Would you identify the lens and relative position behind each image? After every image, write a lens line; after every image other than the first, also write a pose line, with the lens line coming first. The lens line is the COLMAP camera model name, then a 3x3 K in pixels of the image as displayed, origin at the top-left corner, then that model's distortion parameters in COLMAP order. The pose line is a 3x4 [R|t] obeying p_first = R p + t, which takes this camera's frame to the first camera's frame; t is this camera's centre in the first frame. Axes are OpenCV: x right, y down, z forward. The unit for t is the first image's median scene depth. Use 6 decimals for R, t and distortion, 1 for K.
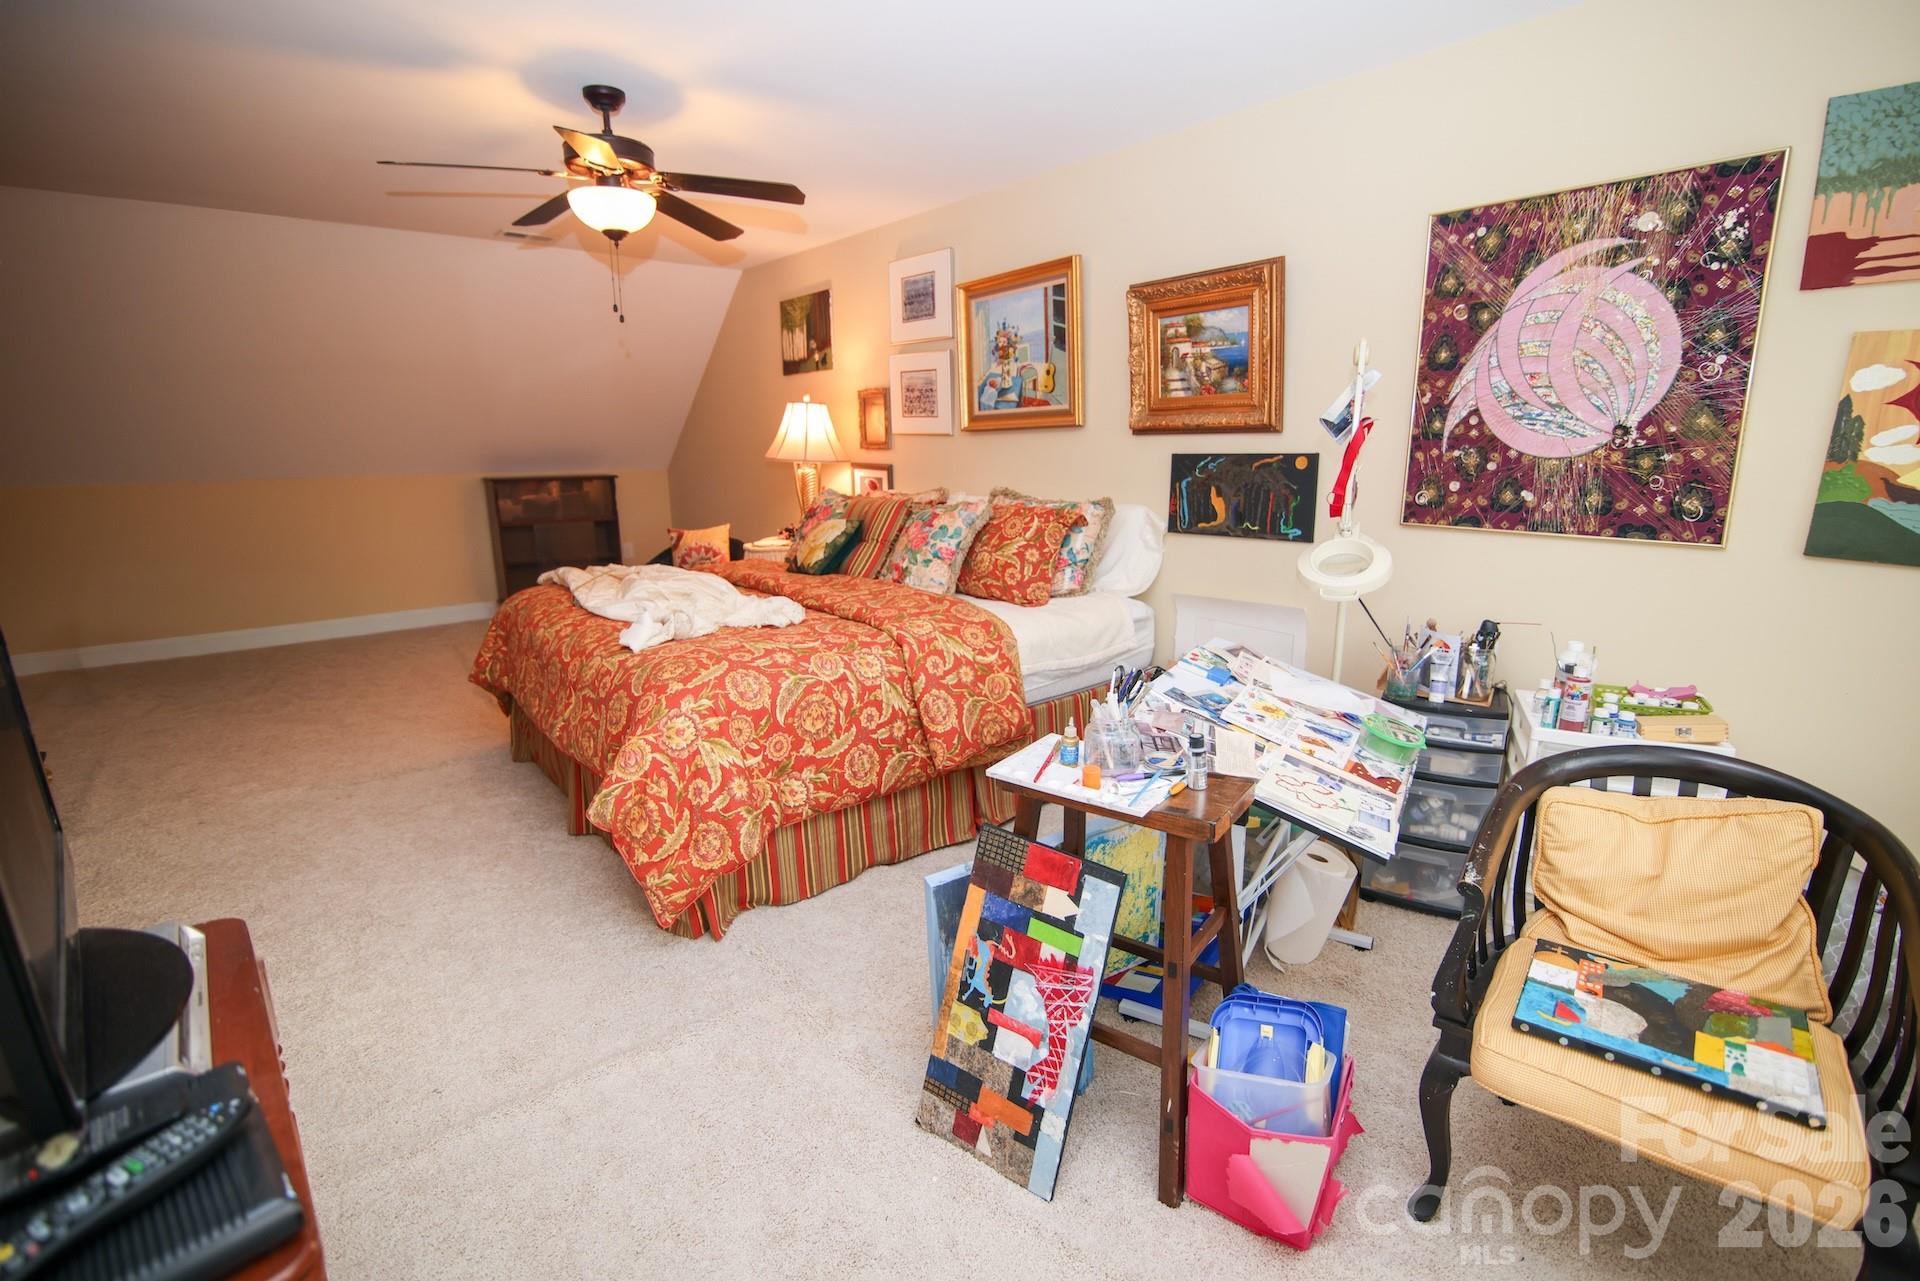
lens RADIAL K [[879.6, 0, 964.4], [0, 879.6, 642.3], [0, 0, 1]] dist [-0.013859, 0.000091]
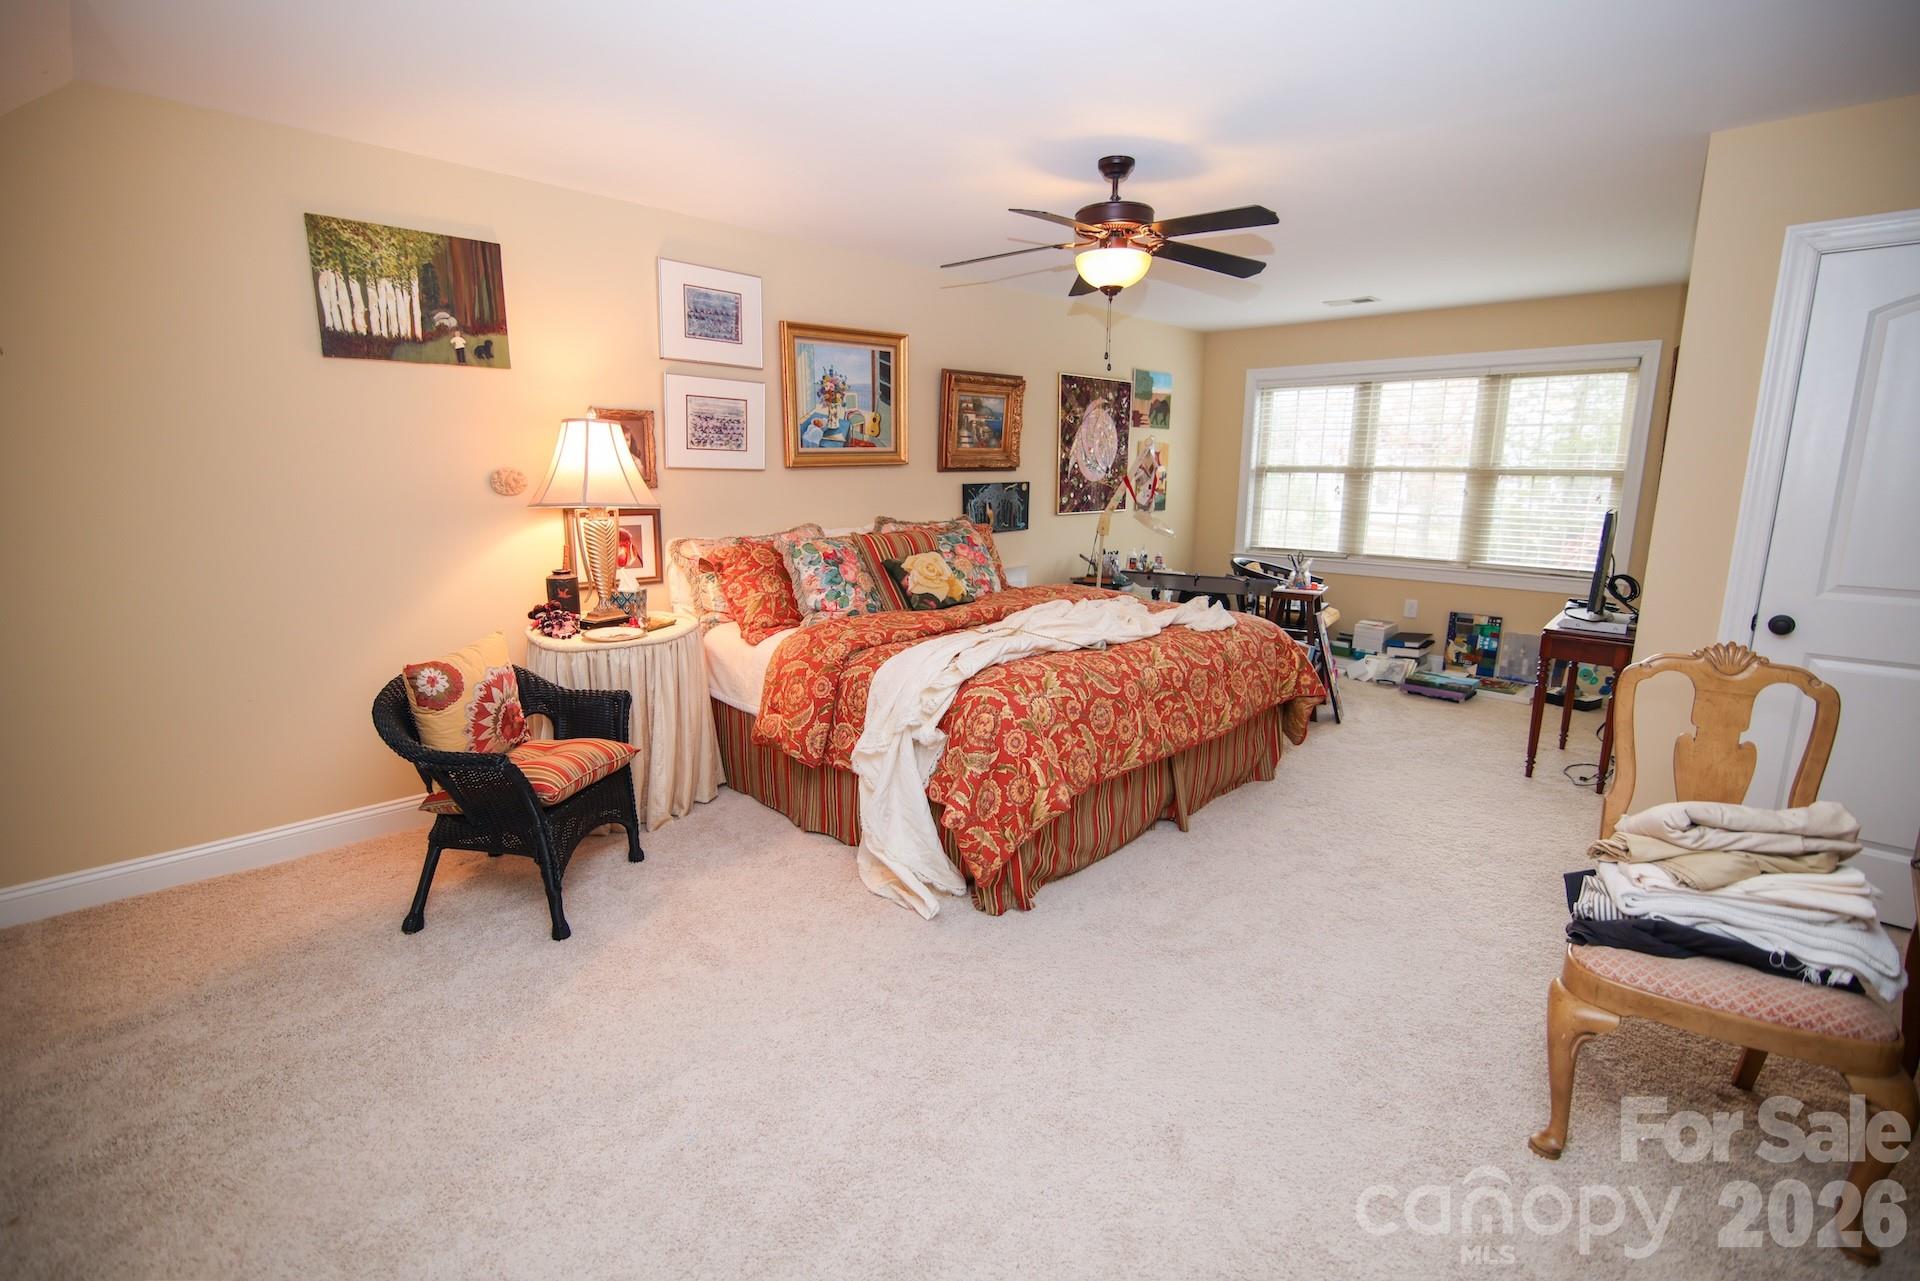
lens RADIAL K [[879.6, 0, 961.7], [0, 879.6, 631.3], [0, 0, 1]] dist [-0.013859, 0.000091]
pose [[-0.119086, -0.183843, 0.975715, -1.165956], [0.216843, 0.954170, 0.206249, -0.257207], [-0.968916, 0.236138, -0.073763, 1.057634]]
